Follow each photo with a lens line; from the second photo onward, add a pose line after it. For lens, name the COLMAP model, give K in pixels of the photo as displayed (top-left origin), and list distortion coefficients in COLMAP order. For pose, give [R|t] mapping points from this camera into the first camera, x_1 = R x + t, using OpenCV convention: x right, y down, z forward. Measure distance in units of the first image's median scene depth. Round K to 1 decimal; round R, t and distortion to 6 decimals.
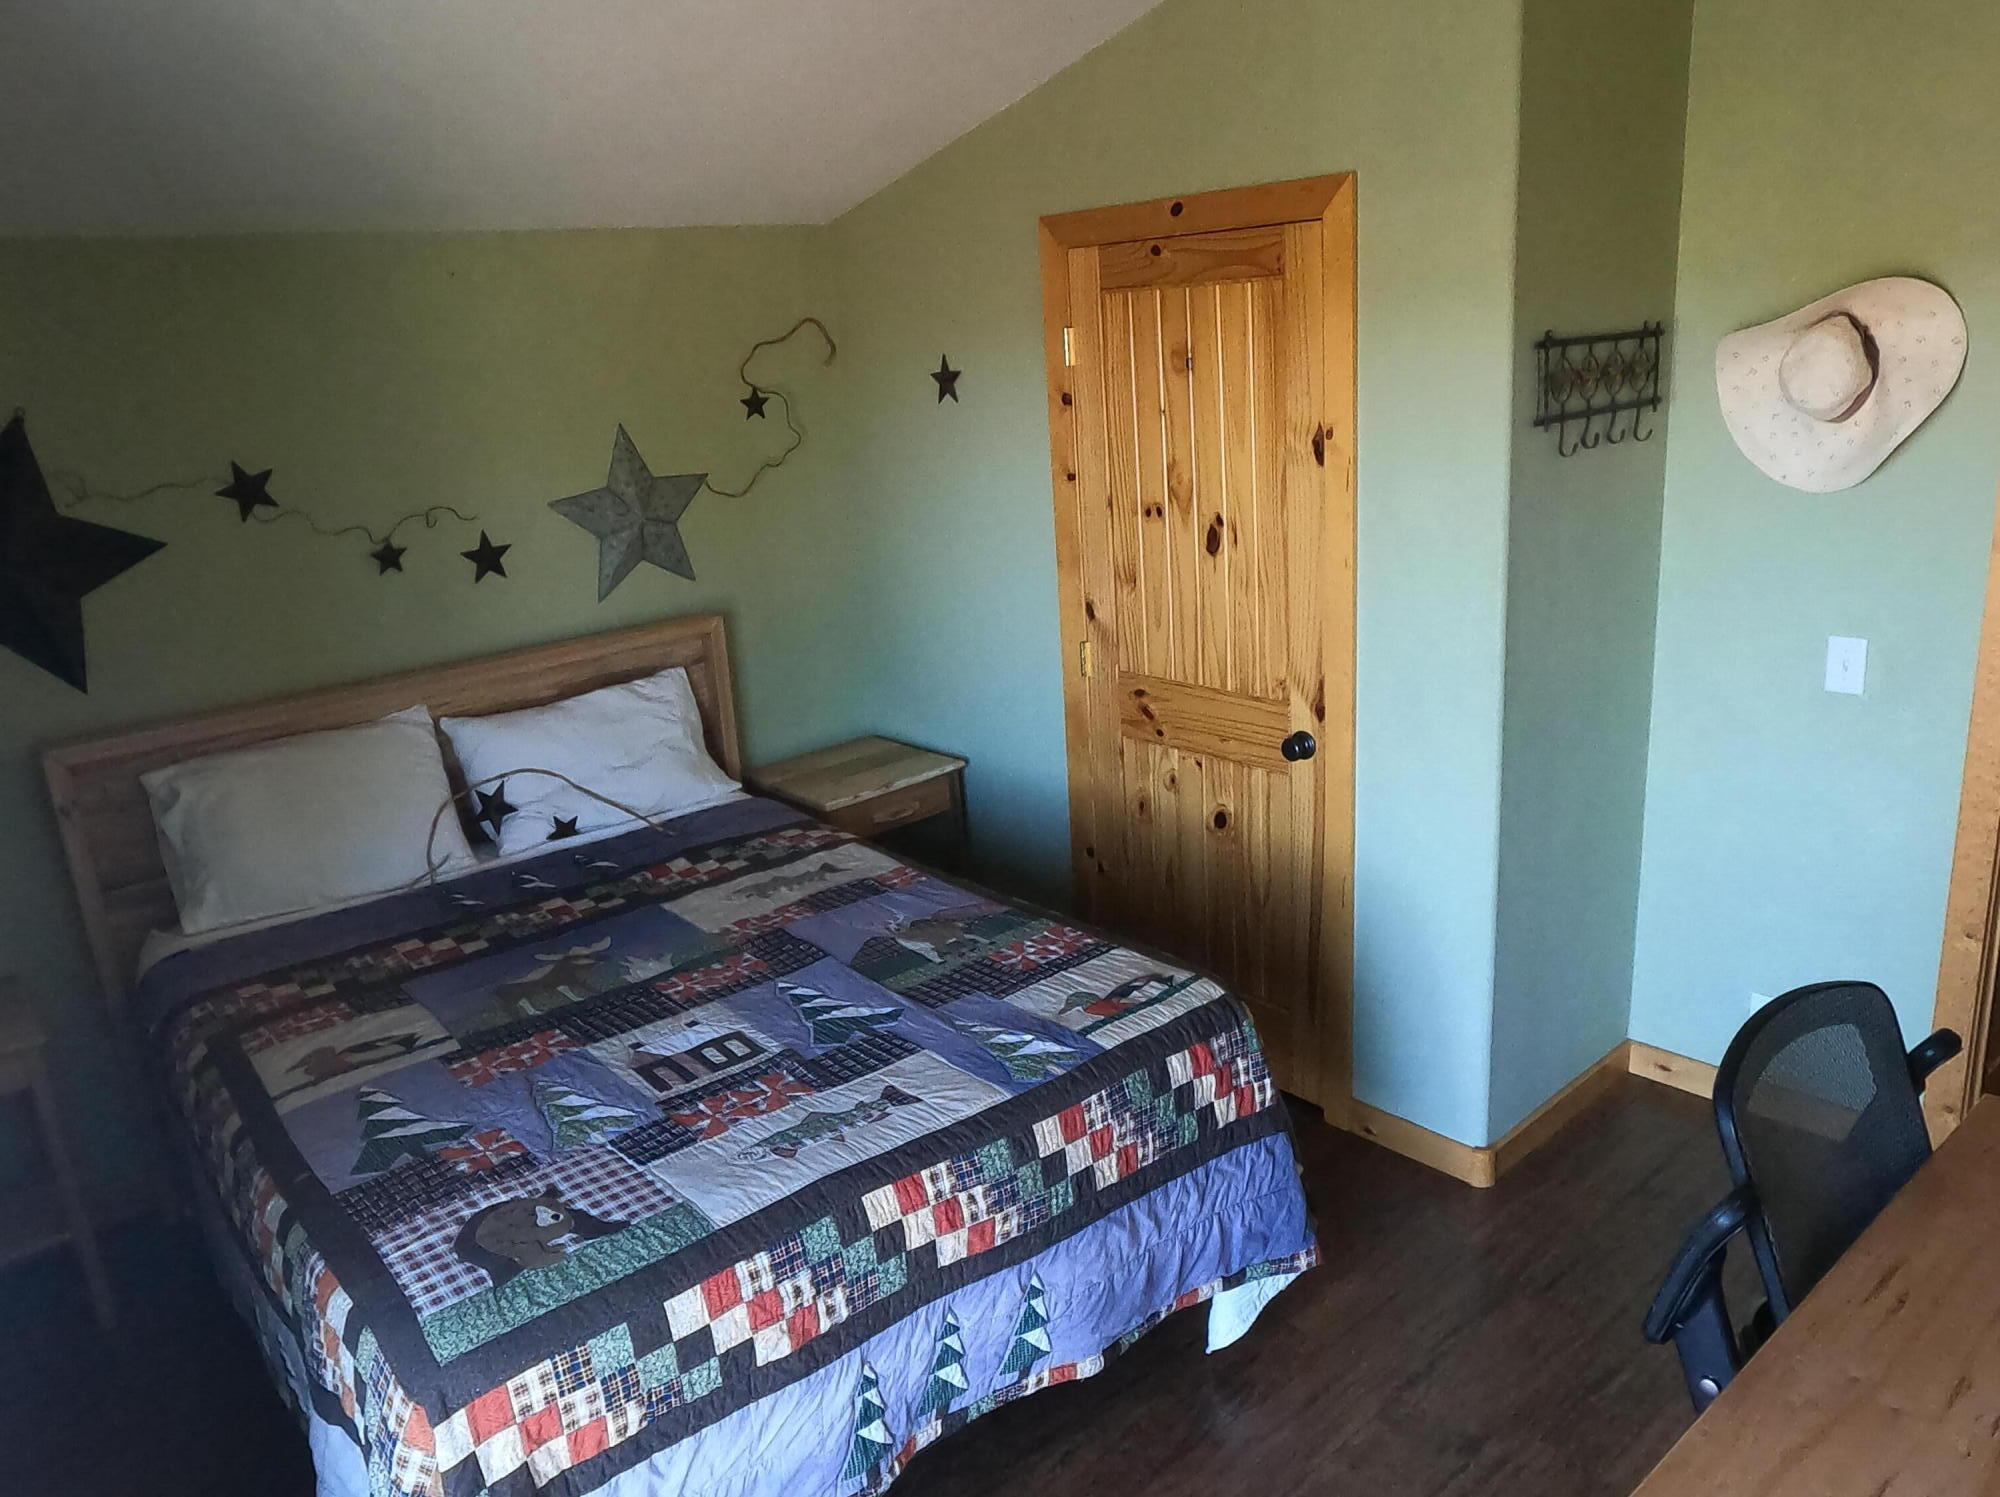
lens RADIAL K [[1453.8, 0, 1000.0], [0, 1453.8, 748.5], [0, 0, 1]] dist [-0.084778, 0.100804]
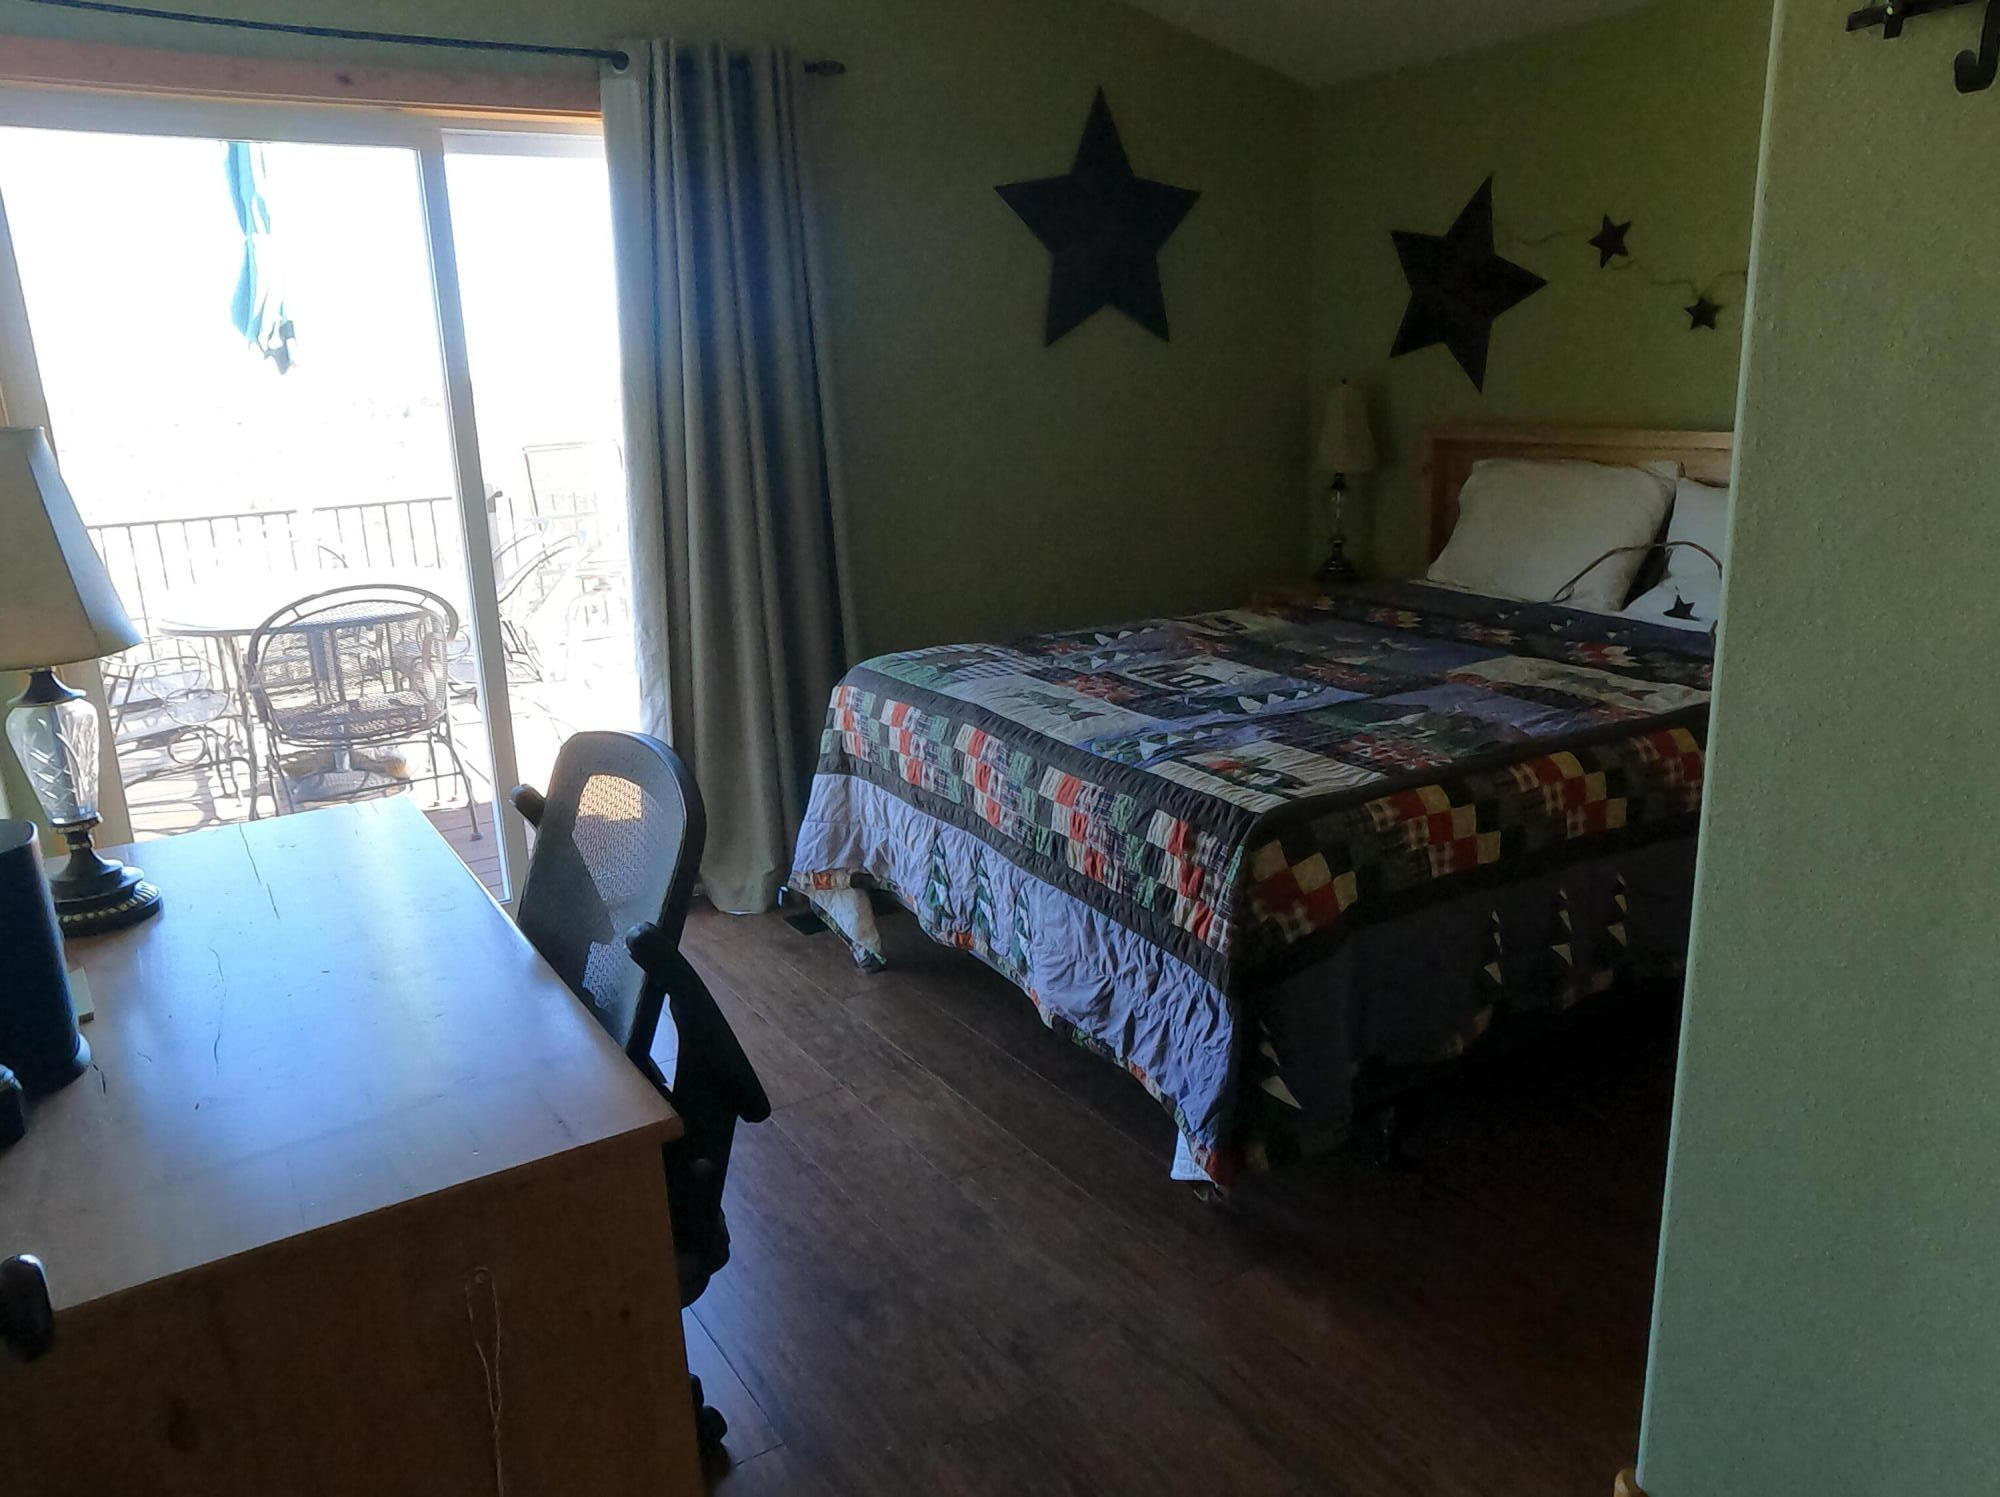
lens RADIAL K [[1453.8, 0, 1000.0], [0, 1453.8, 748.5], [0, 0, 1]] dist [-0.084778, 0.100804]
pose [[-0.144427, 0.321770, -0.935737, 0.985153], [-0.229174, 0.909063, 0.347970, -0.126948], [0.962611, 0.264703, -0.057552, 0.922994]]
